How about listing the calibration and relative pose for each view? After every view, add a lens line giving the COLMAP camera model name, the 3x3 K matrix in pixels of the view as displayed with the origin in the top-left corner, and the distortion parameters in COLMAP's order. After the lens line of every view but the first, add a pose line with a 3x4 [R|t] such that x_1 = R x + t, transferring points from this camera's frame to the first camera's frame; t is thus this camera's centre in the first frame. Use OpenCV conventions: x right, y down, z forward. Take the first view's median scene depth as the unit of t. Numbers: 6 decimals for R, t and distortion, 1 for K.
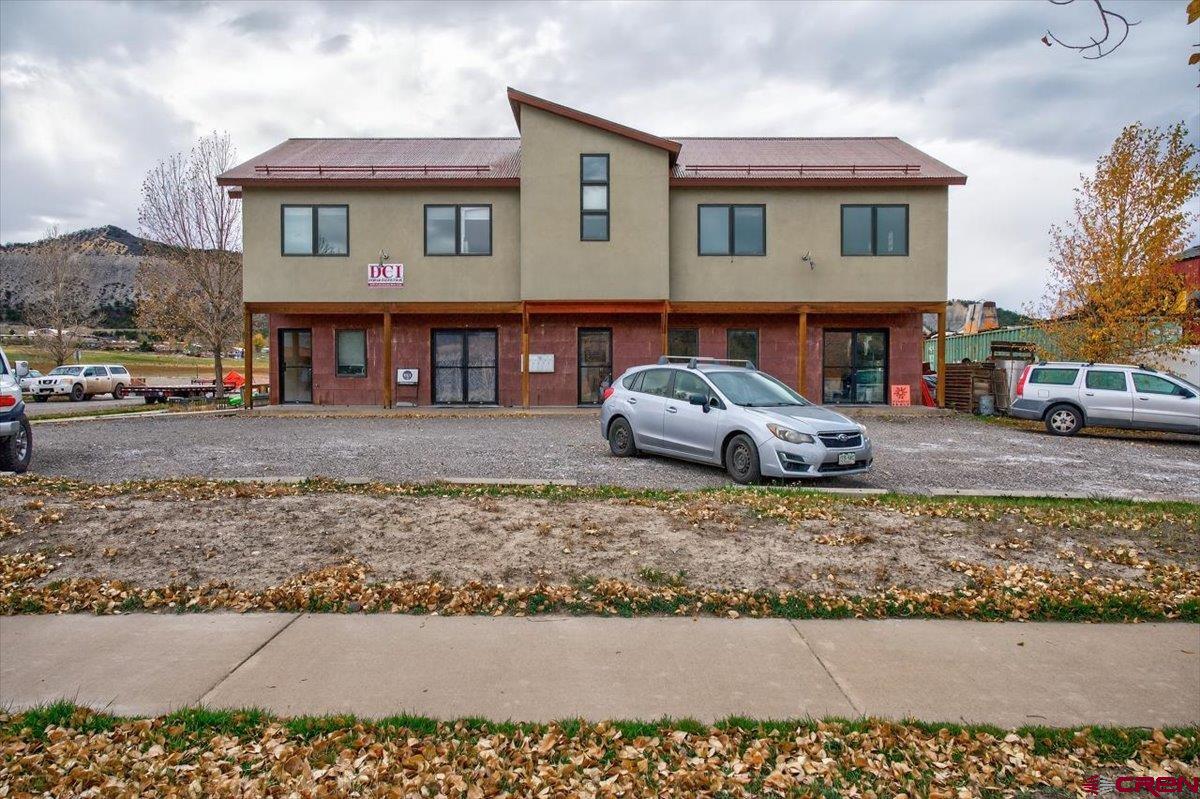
lens RADIAL K [[791.6, 0, 595.0], [0, 791.6, 403.1], [0, 0, 1]] dist [-0.031598, 0.048624]
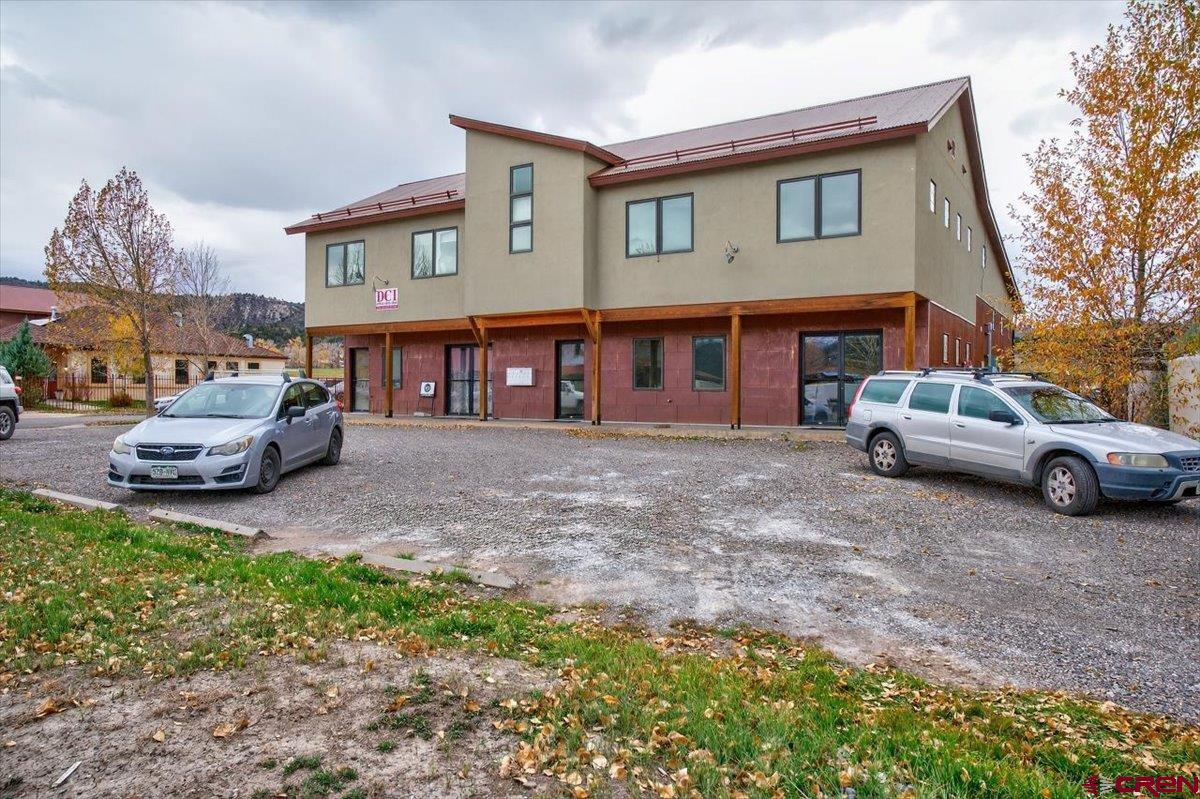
lens RADIAL K [[791.6, 0, 595.0], [0, 791.6, 403.1], [0, 0, 1]] dist [-0.031598, 0.048624]
pose [[0.843254, 0.012671, -0.537365, 0.594357], [-0.022646, 0.999672, -0.011965, -0.007017], [0.537037, 0.022259, 0.843265, 0.214241]]
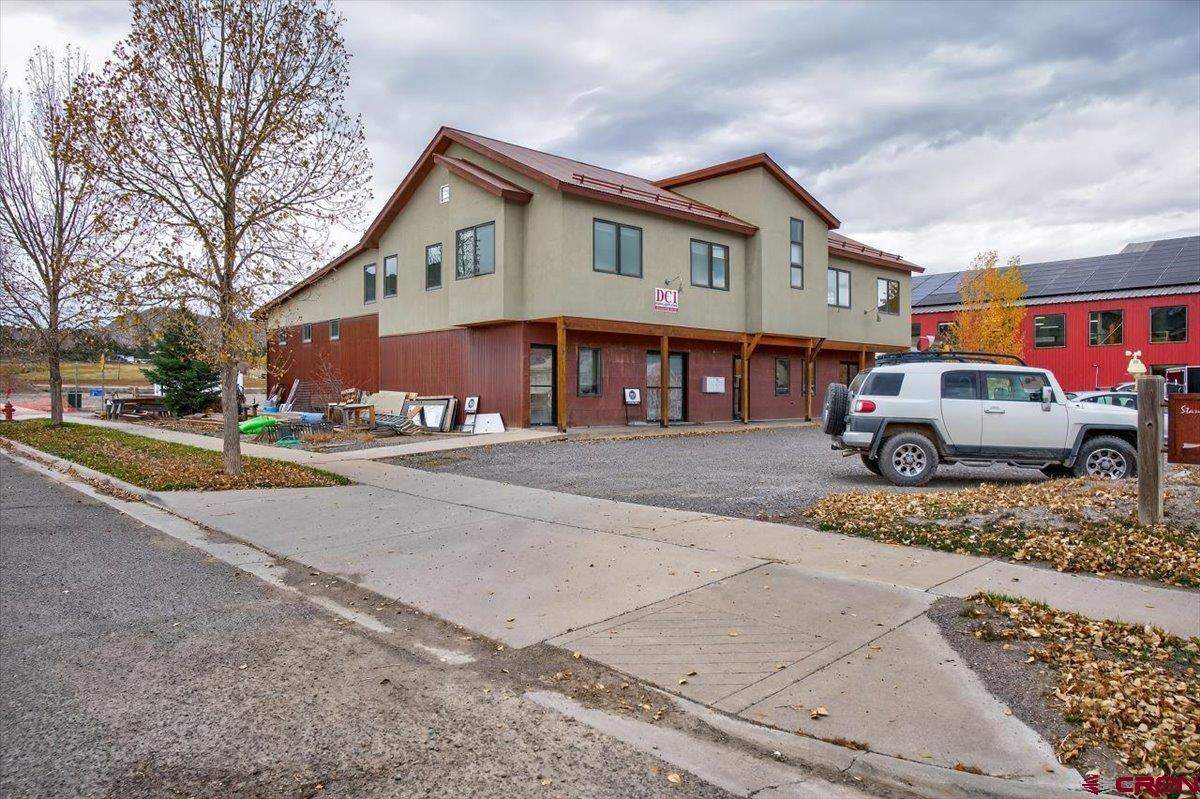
lens RADIAL K [[791.6, 0, 595.0], [0, 791.6, 403.1], [0, 0, 1]] dist [-0.031598, 0.048624]
pose [[0.729581, -0.008217, 0.683845, -1.058716], [0.018160, 0.999808, -0.007361, -0.019365], [-0.683653, 0.017789, 0.729590, 0.301535]]
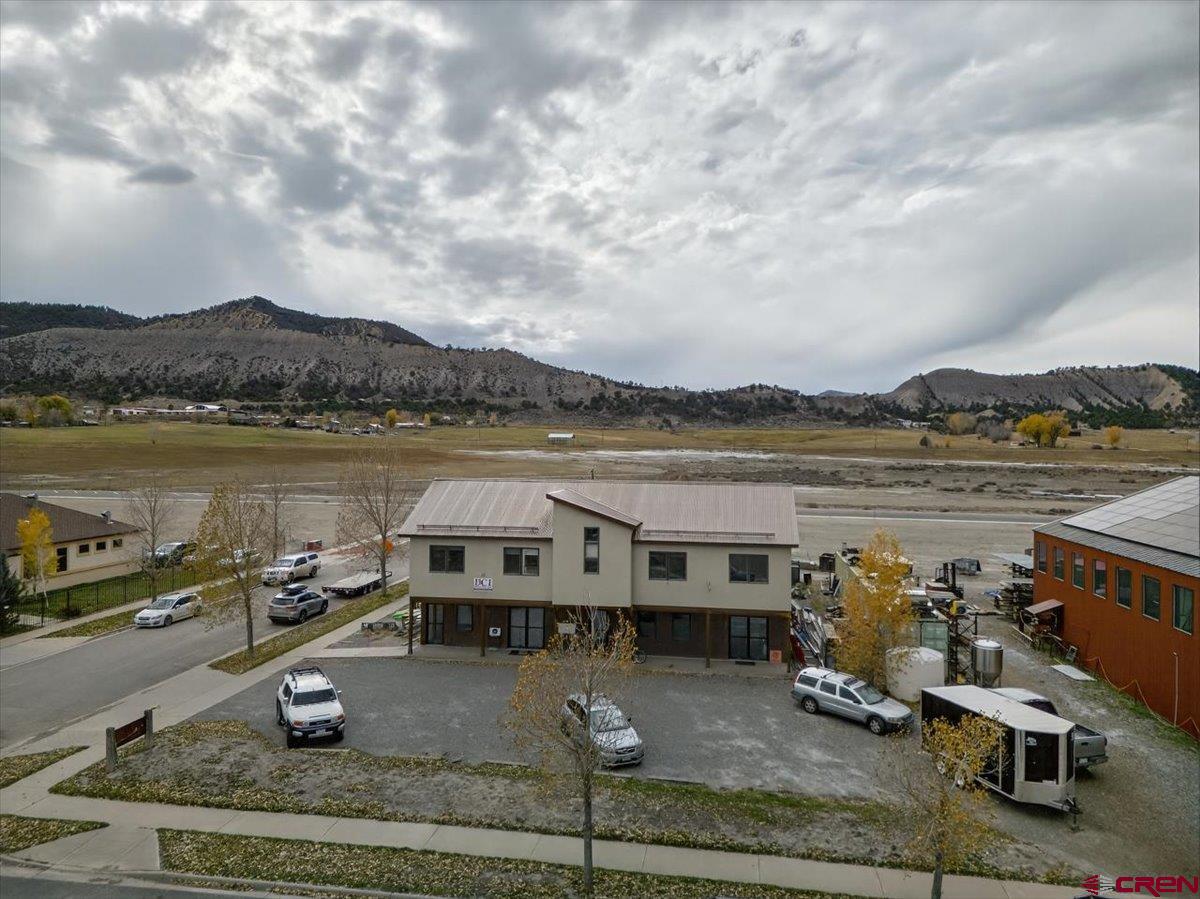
lens RADIAL K [[830.3, 0, 600.0], [0, 830.3, 449.5], [0, 0, 1]] dist [0.052042, 0.000168]
pose [[0.987720, 0.009744, -0.155927, 0.312815], [-0.013569, 0.999632, -0.023487, -0.439931], [0.155641, 0.025315, 0.987489, -0.909737]]
